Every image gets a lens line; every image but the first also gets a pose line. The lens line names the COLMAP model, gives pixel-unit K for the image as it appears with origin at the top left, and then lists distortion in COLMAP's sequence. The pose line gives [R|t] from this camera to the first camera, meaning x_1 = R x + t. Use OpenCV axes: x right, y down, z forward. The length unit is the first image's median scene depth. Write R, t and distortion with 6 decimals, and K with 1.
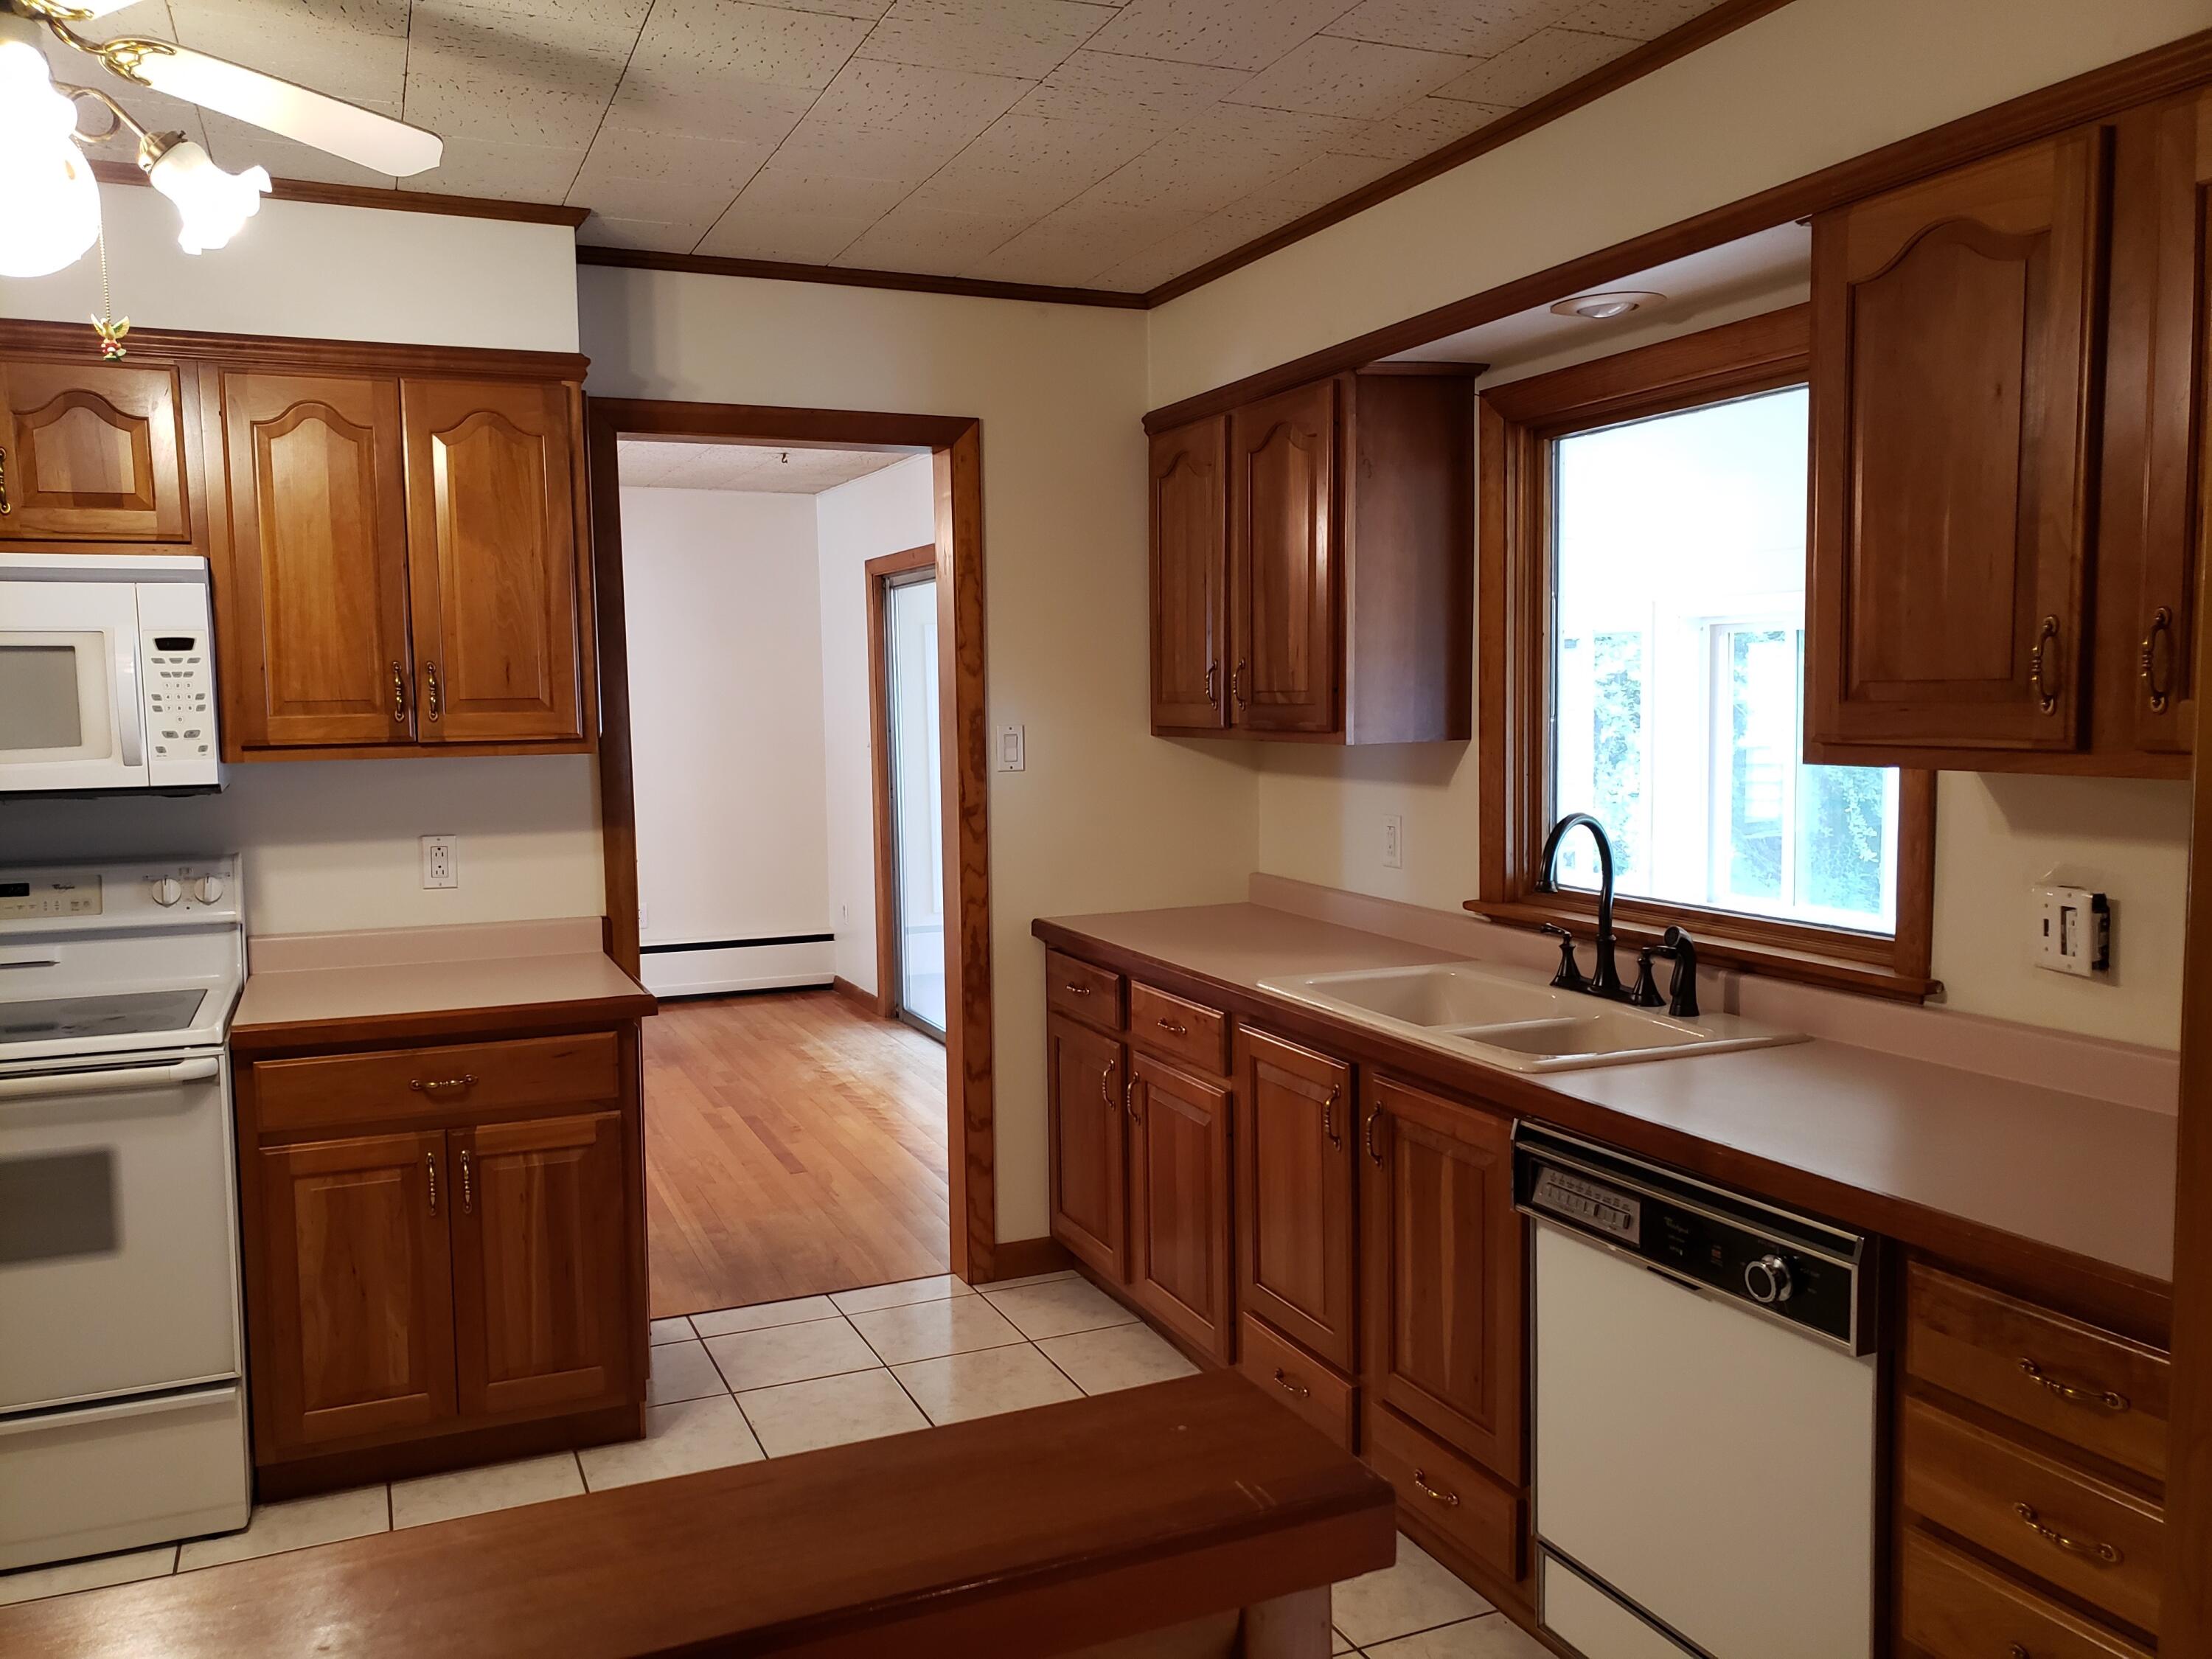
lens RADIAL K [[1736.8, 0, 1061.4], [0, 1736.8, 831.5], [0, 0, 1]] dist [0.078593, -0.131032]
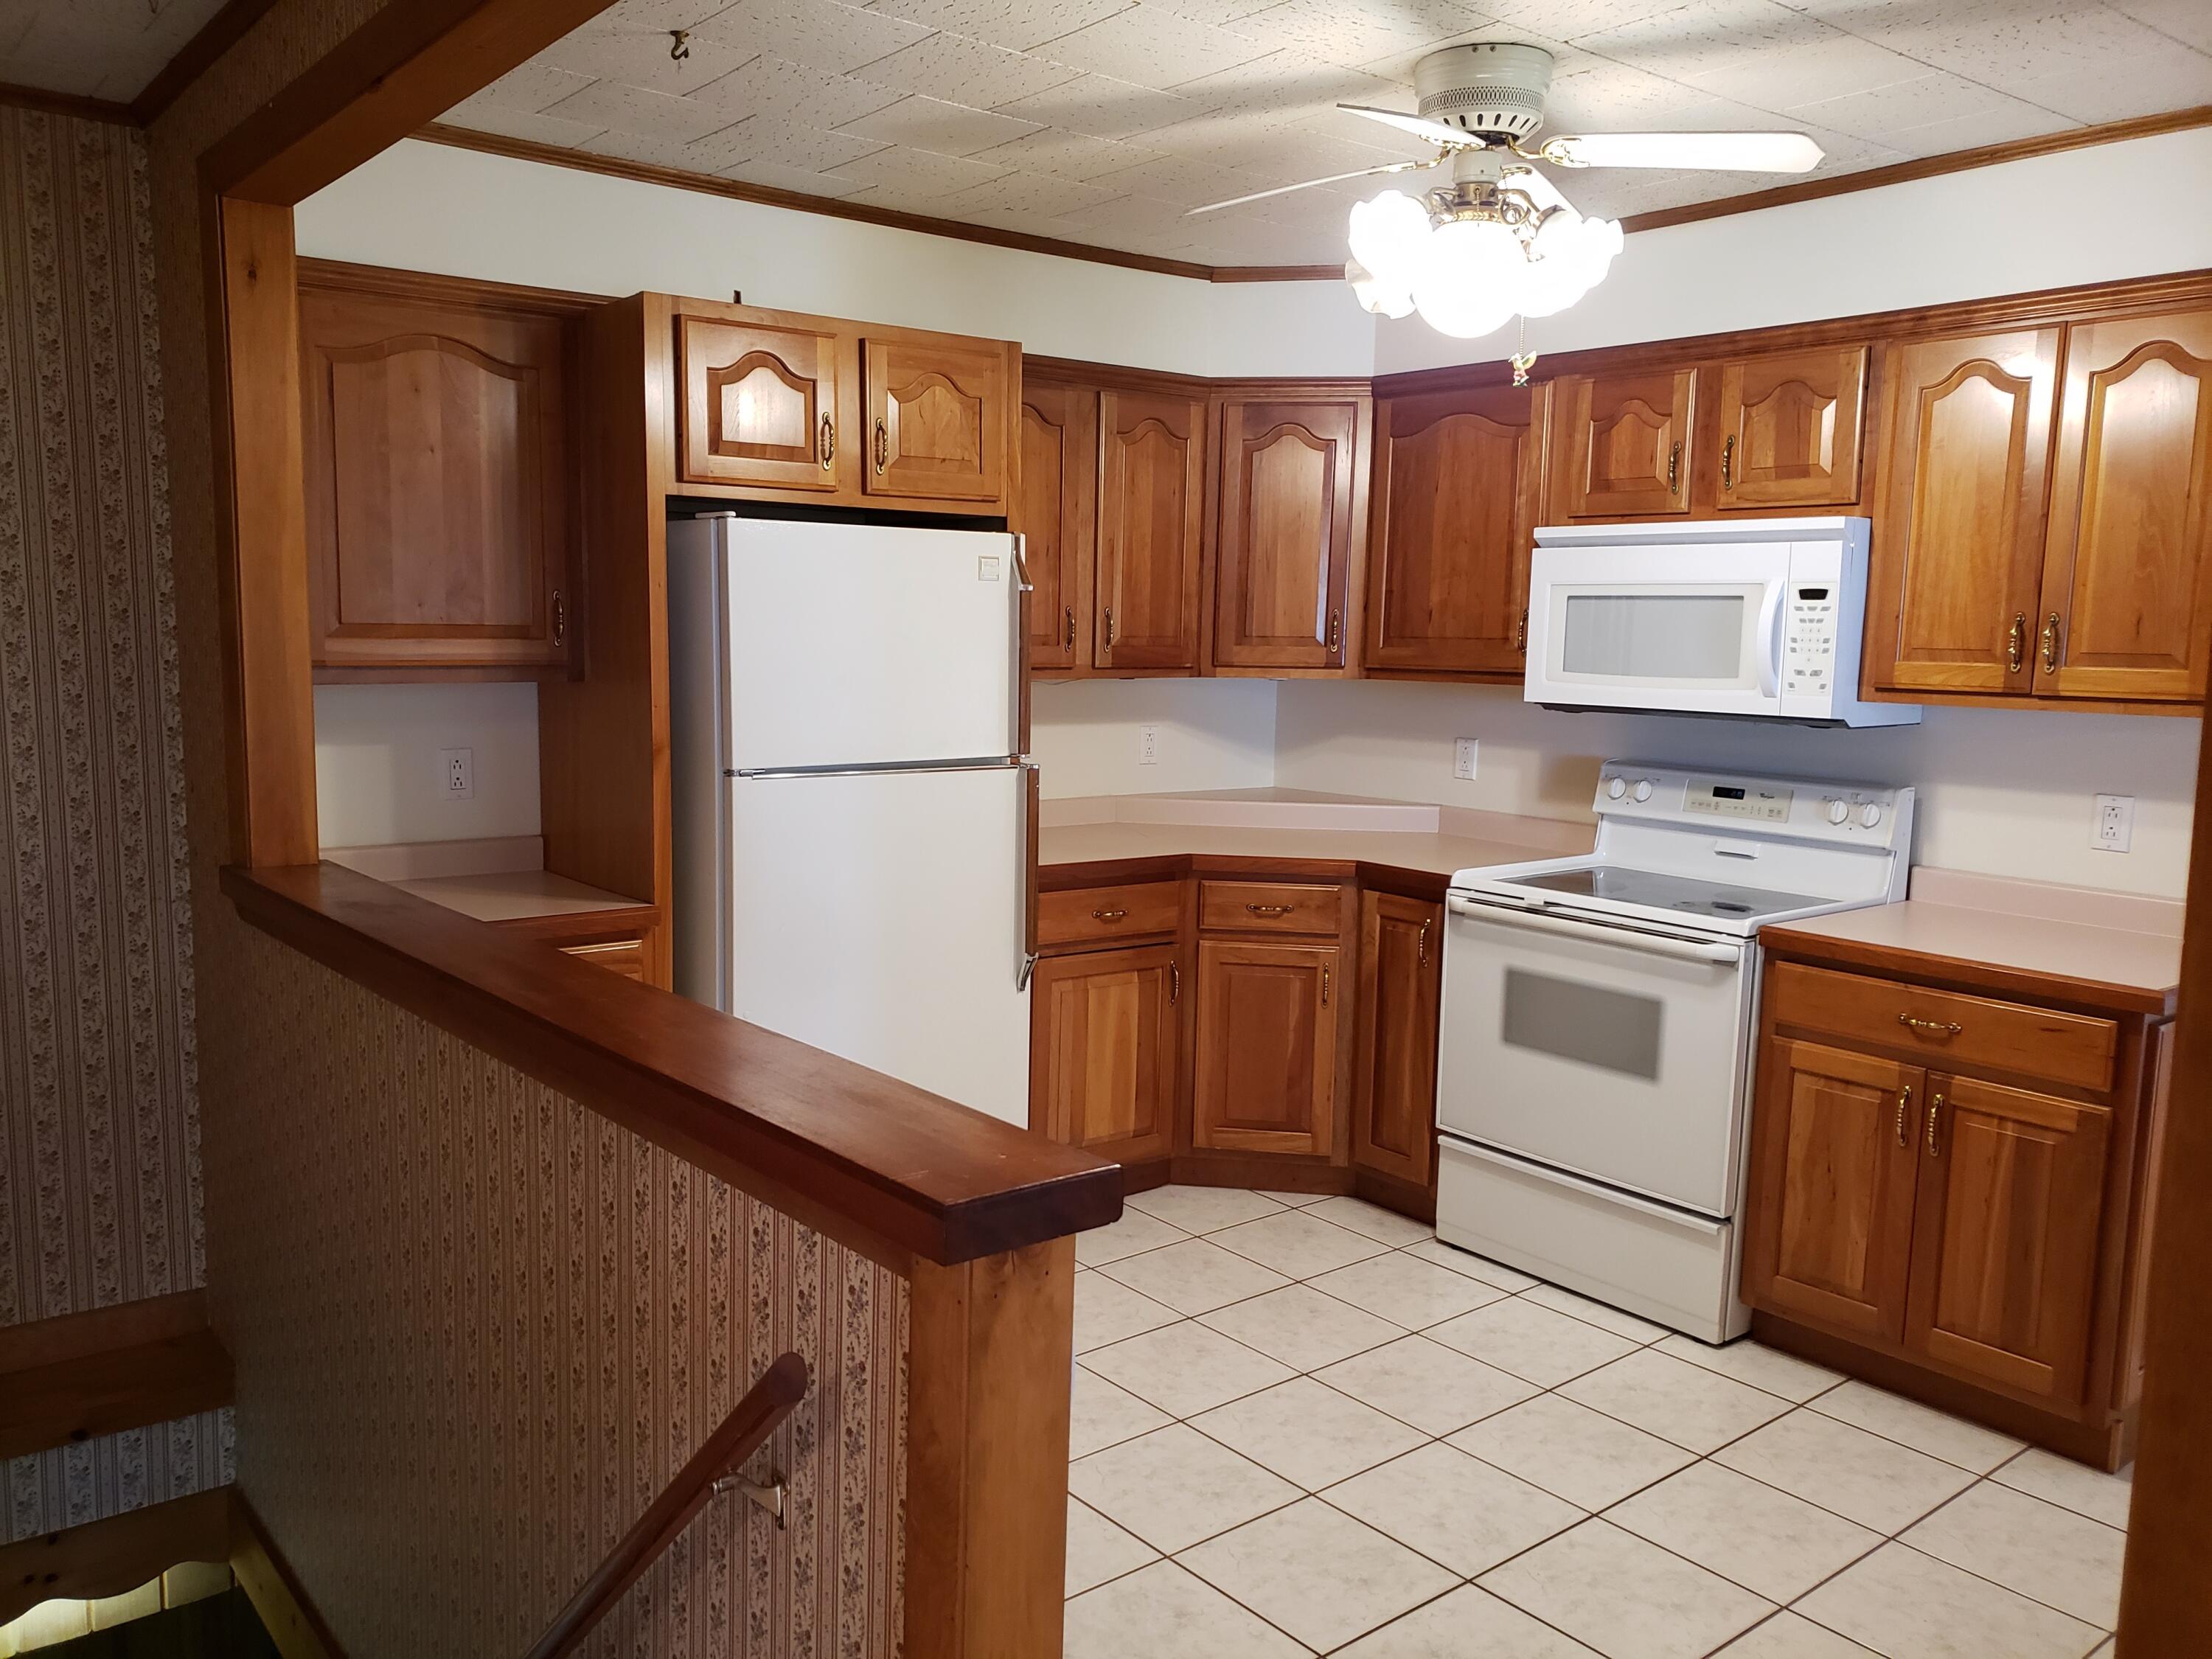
lens RADIAL K [[1736.8, 0, 1061.4], [0, 1736.8, 831.5], [0, 0, 1]] dist [0.078593, -0.131032]
pose [[0.269073, 0.136374, -0.953416, 0.468694], [-0.104386, 0.988222, 0.111893, -0.029724], [0.957446, 0.069416, 0.280140, 0.213343]]
